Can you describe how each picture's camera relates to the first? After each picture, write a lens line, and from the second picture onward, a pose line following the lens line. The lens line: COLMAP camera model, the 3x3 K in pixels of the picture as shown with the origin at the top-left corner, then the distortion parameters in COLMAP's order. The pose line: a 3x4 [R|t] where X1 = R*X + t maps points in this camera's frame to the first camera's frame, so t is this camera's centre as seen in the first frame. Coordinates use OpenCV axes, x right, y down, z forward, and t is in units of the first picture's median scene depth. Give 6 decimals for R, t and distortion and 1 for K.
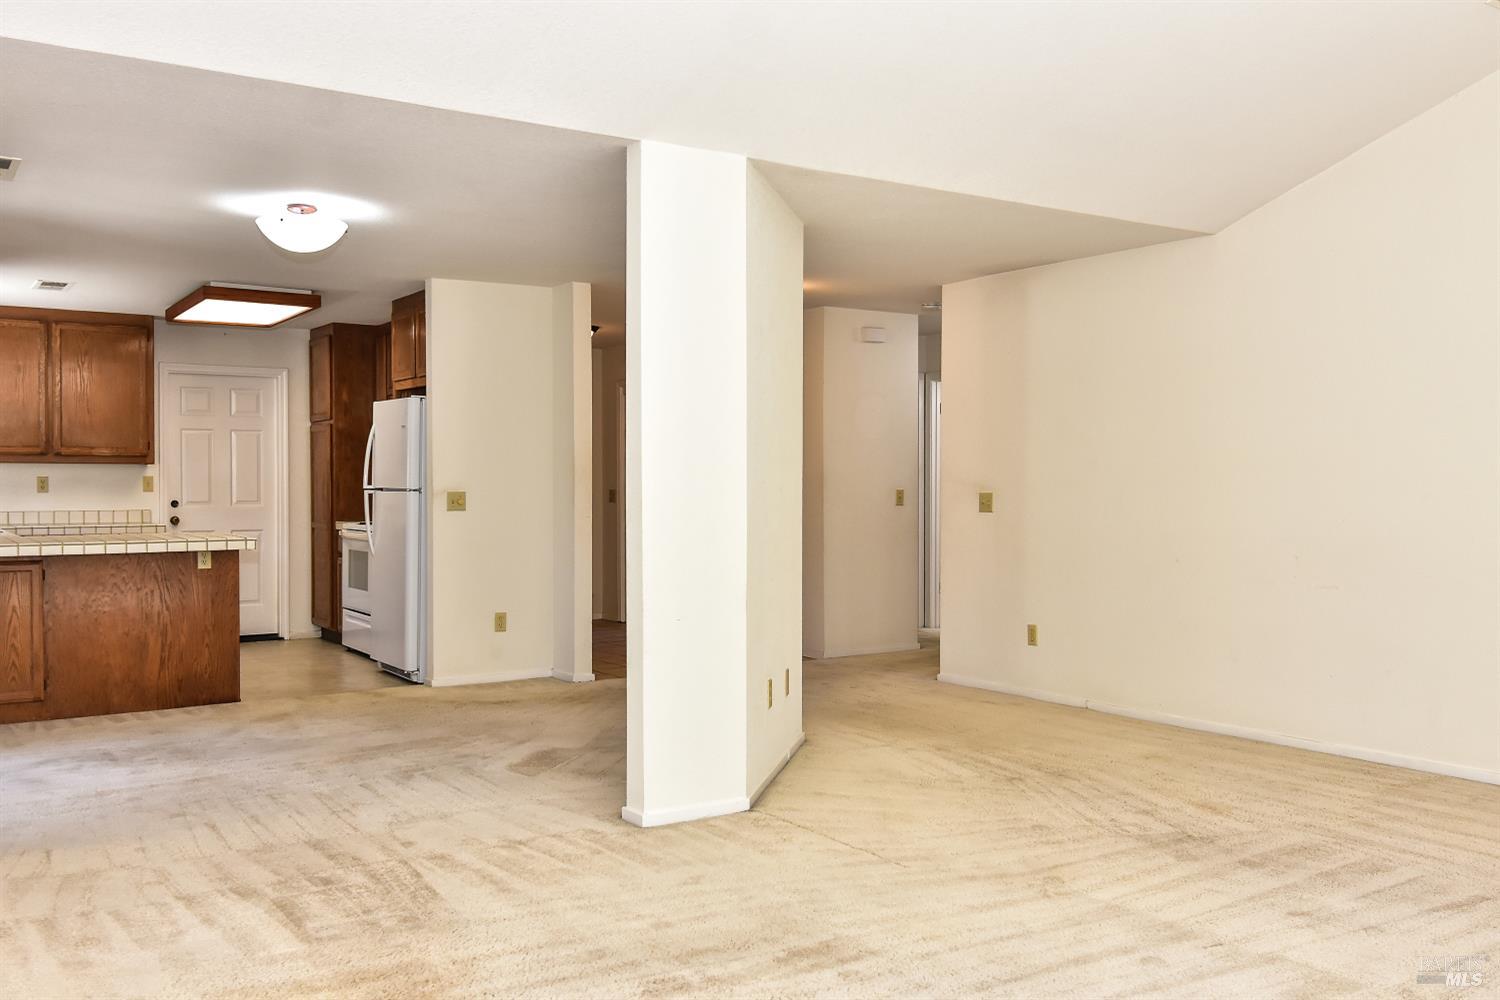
lens RADIAL K [[1227.6, 0, 751.5], [0, 1227.6, 502.4], [0, 0, 1]] dist [0.001796, 0.004086]
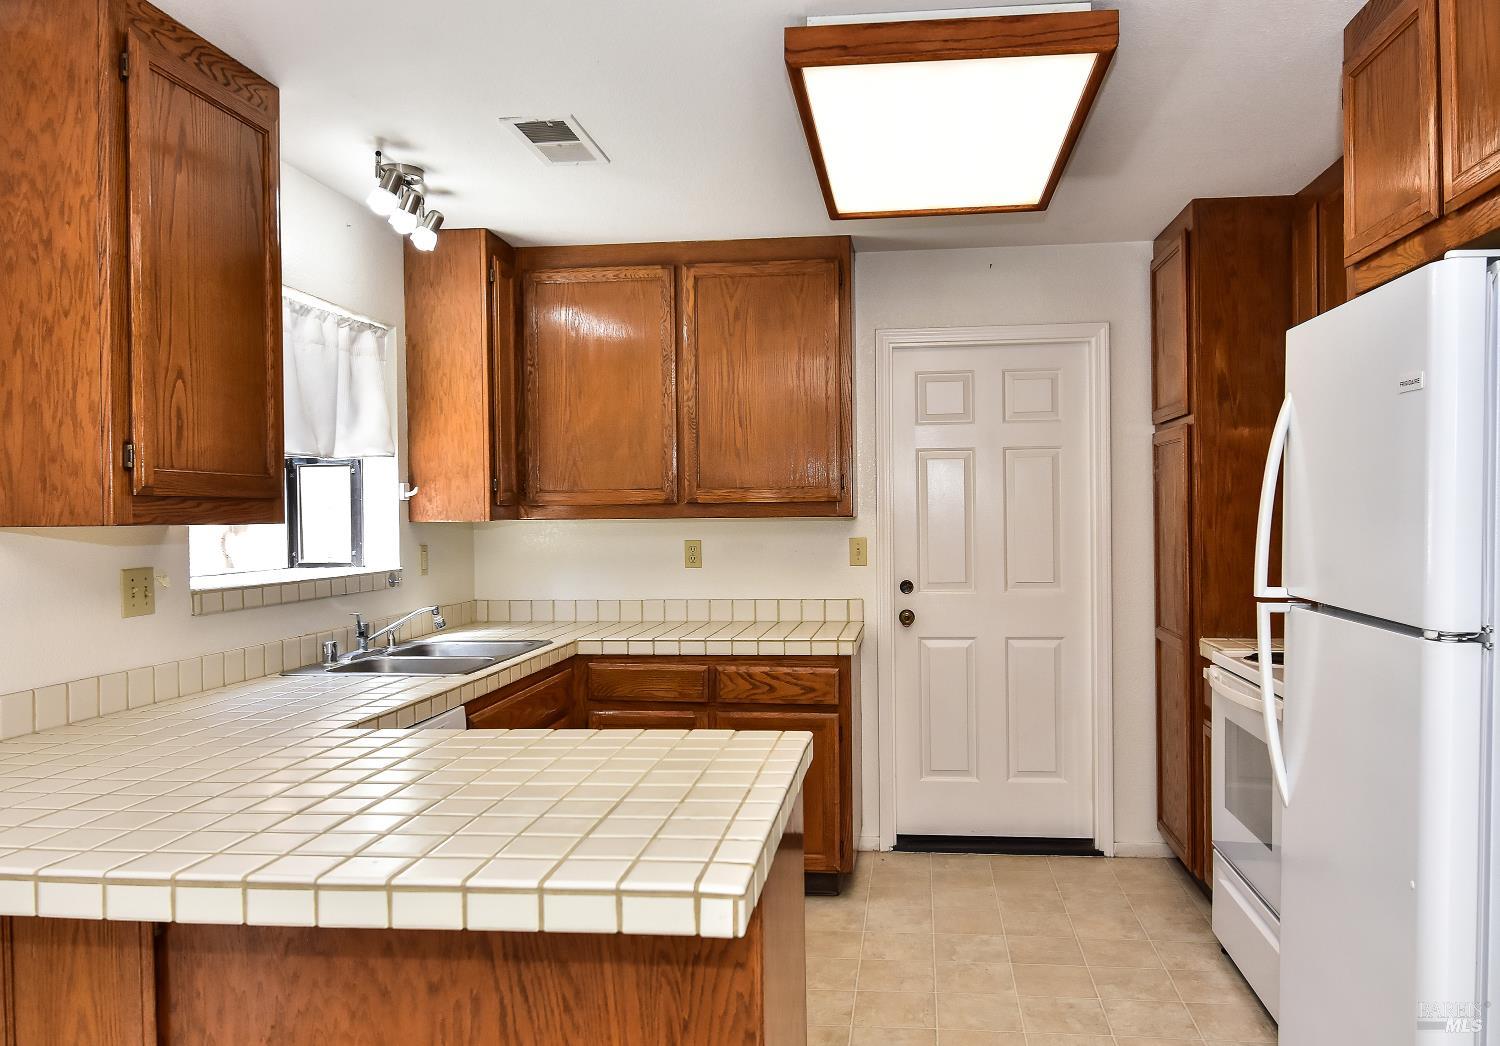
lens RADIAL K [[1205.3, 0, 751.9], [0, 1205.3, 527.4], [0, 0, 1]] dist [0.000391, 0.000180]
pose [[0.754504, -0.002390, -0.656291, -0.176131], [0.000361, 0.999995, -0.003226, -0.024612], [0.656295, 0.002197, 0.754501, 0.571757]]
